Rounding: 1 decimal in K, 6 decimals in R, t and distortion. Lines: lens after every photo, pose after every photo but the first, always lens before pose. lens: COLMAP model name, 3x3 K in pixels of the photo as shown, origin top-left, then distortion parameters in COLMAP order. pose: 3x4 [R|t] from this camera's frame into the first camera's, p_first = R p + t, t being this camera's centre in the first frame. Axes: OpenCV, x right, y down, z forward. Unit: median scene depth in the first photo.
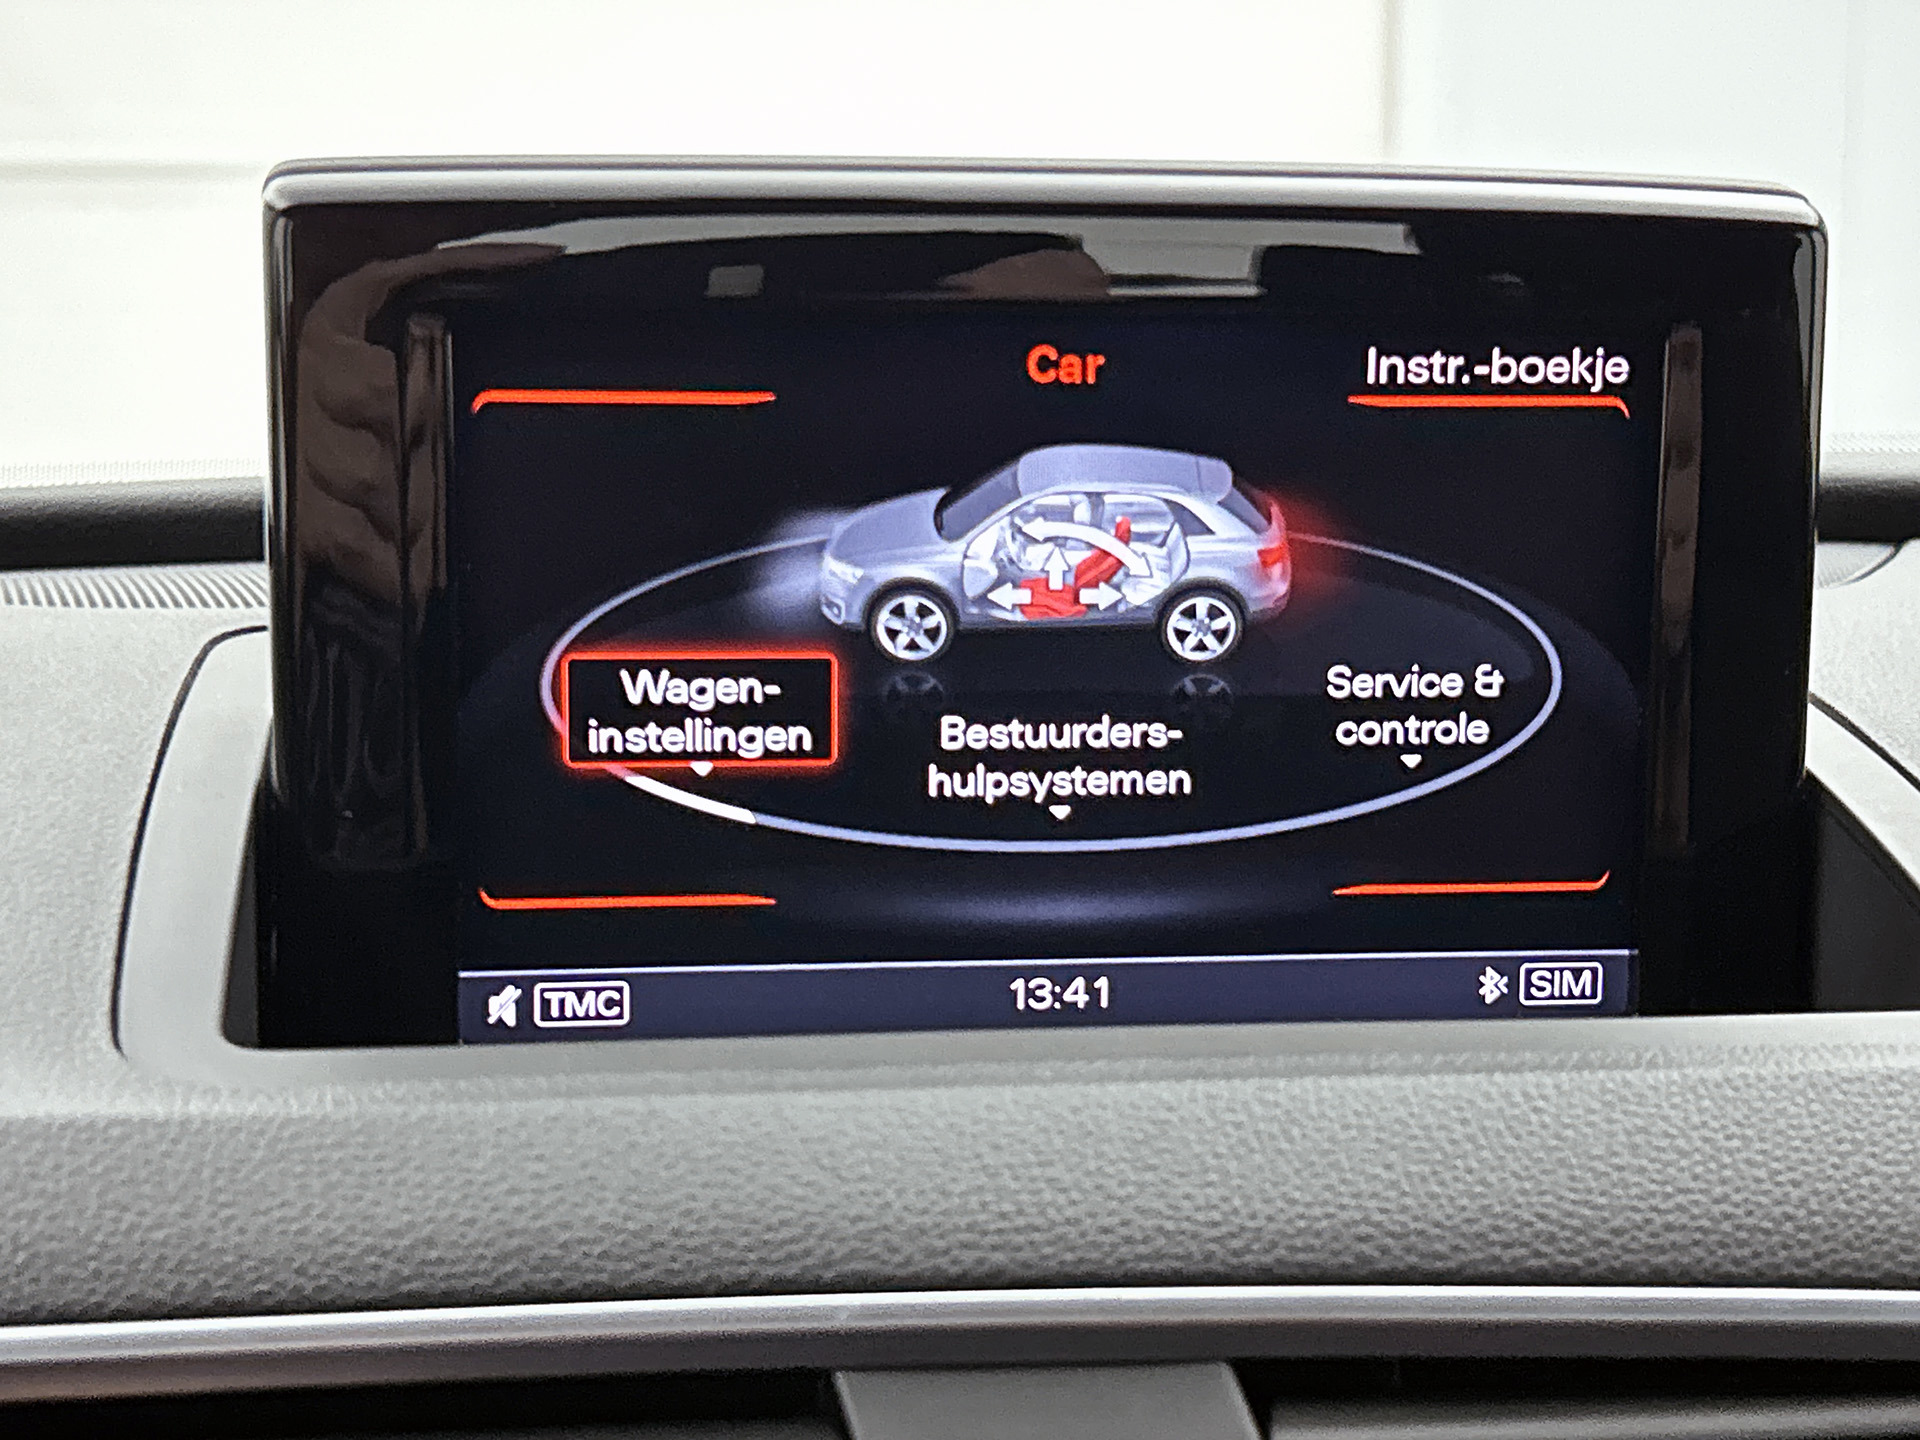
lens RADIAL K [[3077.6, 0, 958.6], [0, 3077.6, 716.2], [0, 0, 1]] dist [0.088454, 0.000000]
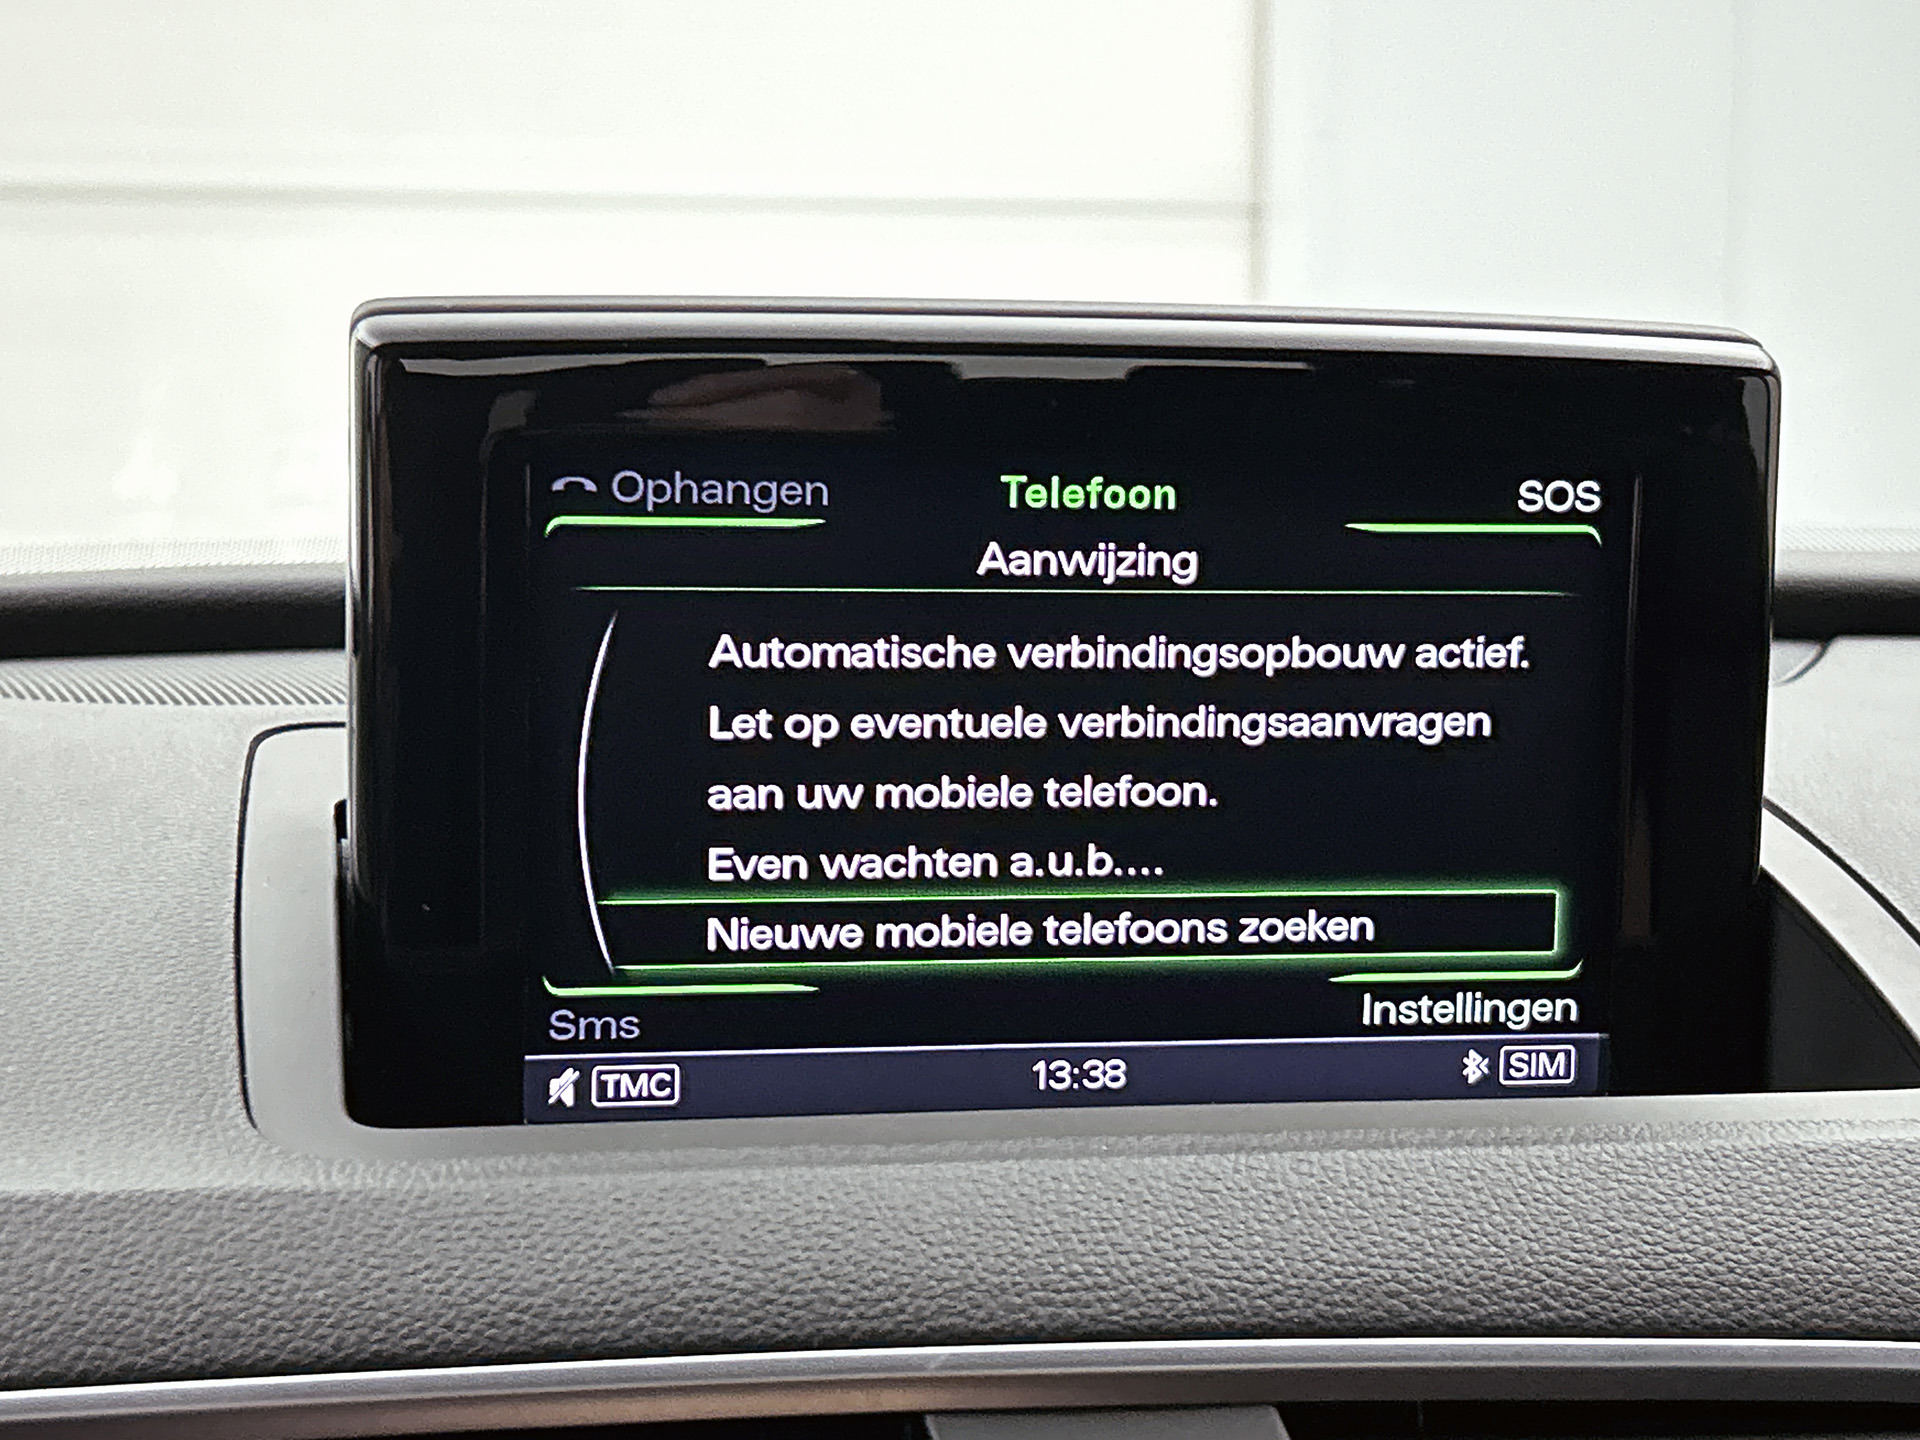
lens RADIAL K [[3332.1, 0, 951.7], [0, 3332.1, 715.5], [0, 0, 1]] dist [0.082603, 0.000000]
pose [[0.998561, 0.004110, 0.053470, -0.090779], [-0.003201, 0.999849, -0.017062, -0.018593], [-0.053532, 0.016866, 0.998424, -0.196561]]
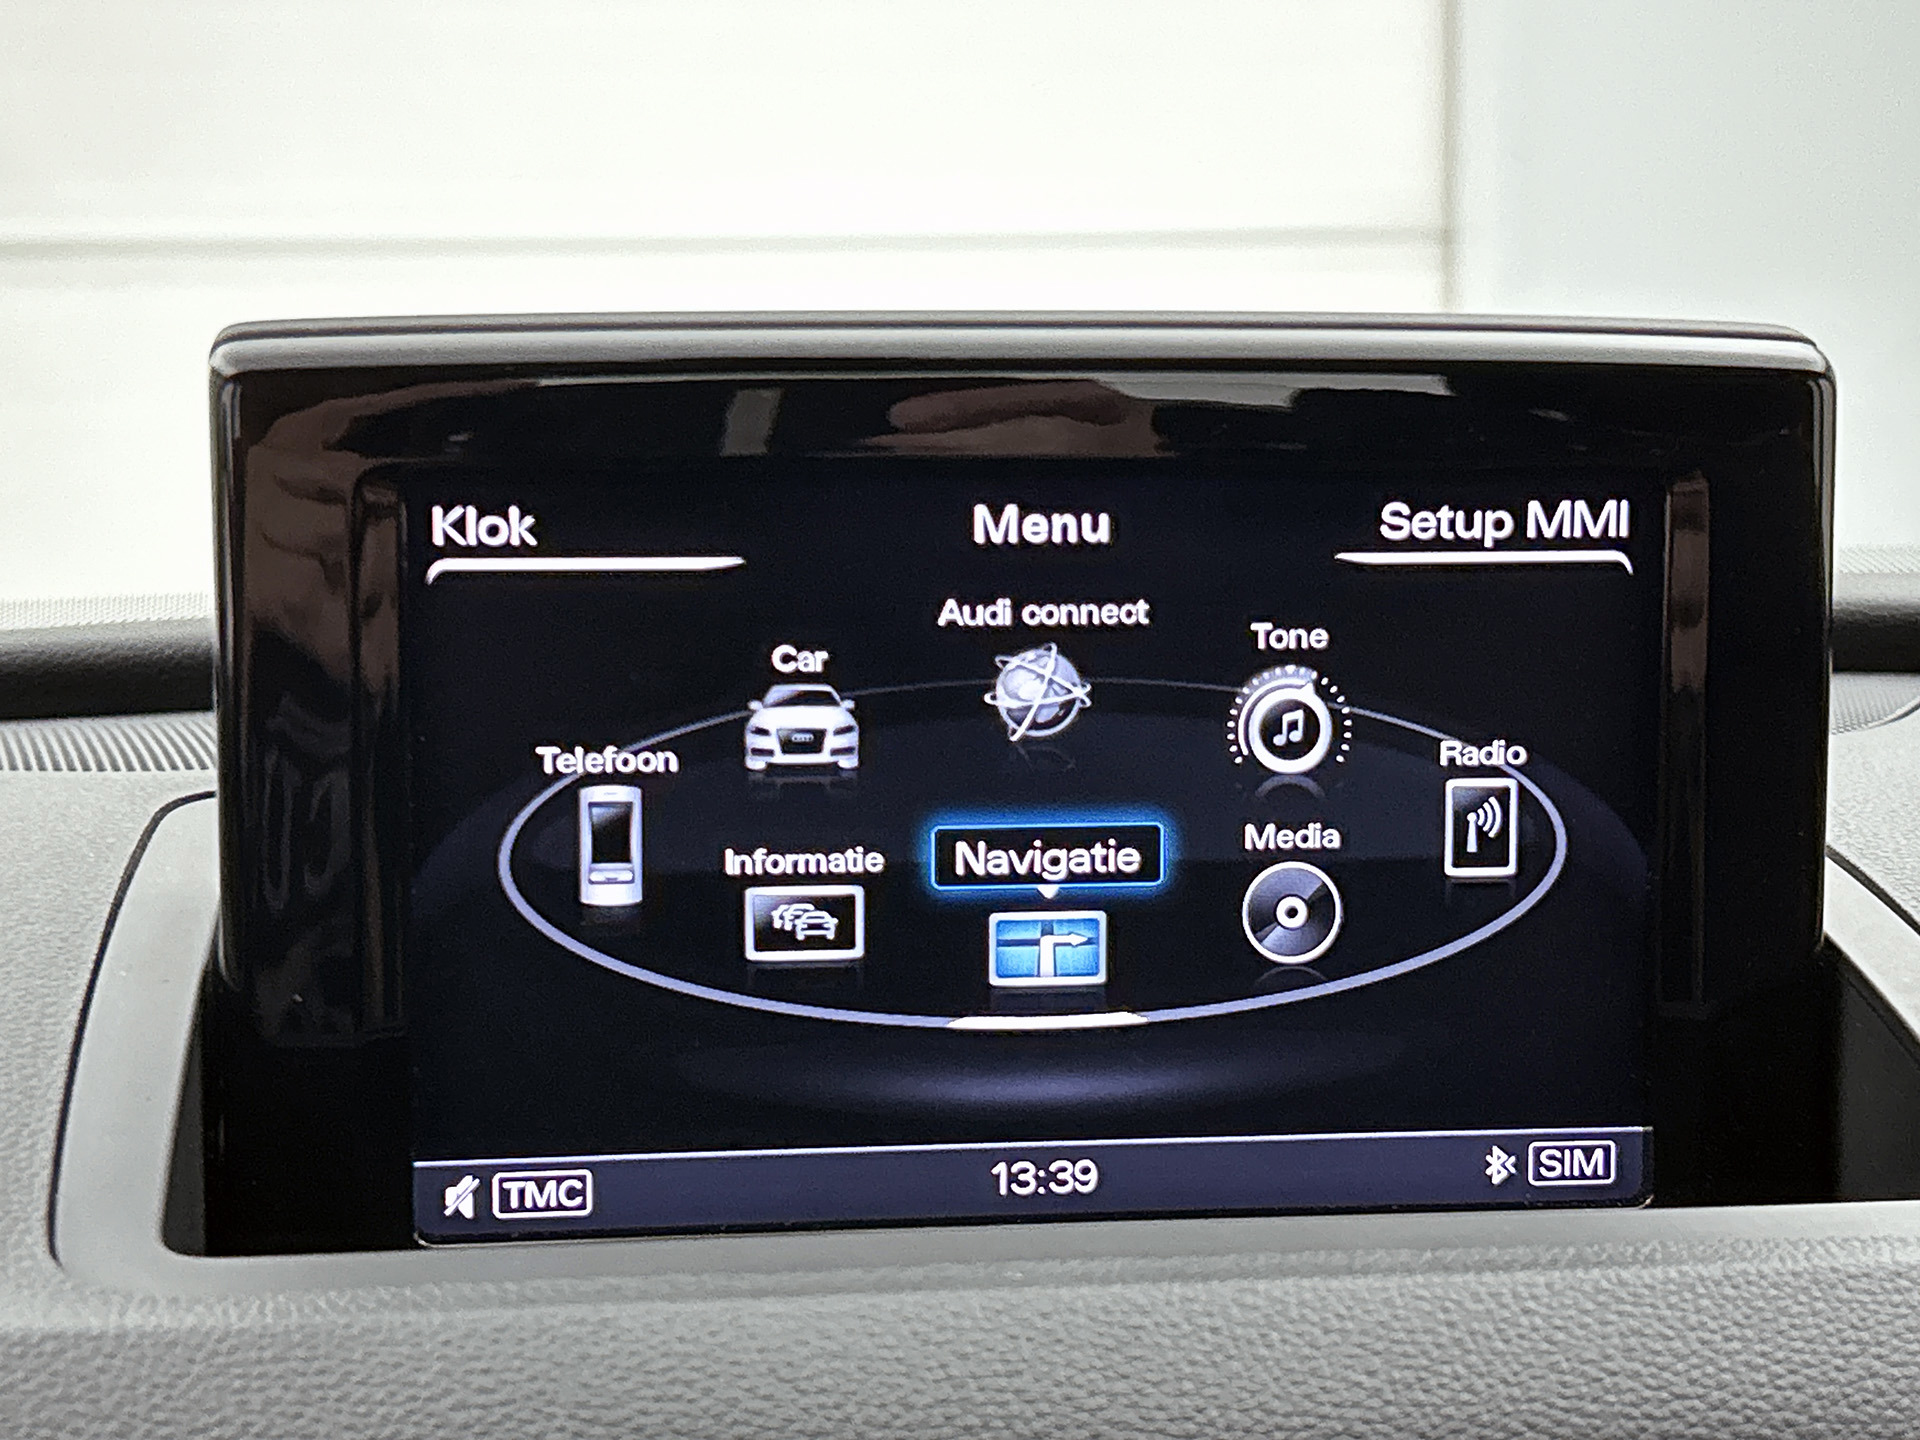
lens RADIAL K [[3332.1, 0, 962.2], [0, 3332.1, 705.2], [0, 0, 1]] dist [0.082603, 0.000000]
pose [[0.999909, -0.007787, -0.011057, 0.024740], [0.007430, 0.999461, -0.031968, -0.028913], [0.011300, 0.031883, 0.999428, -0.047288]]
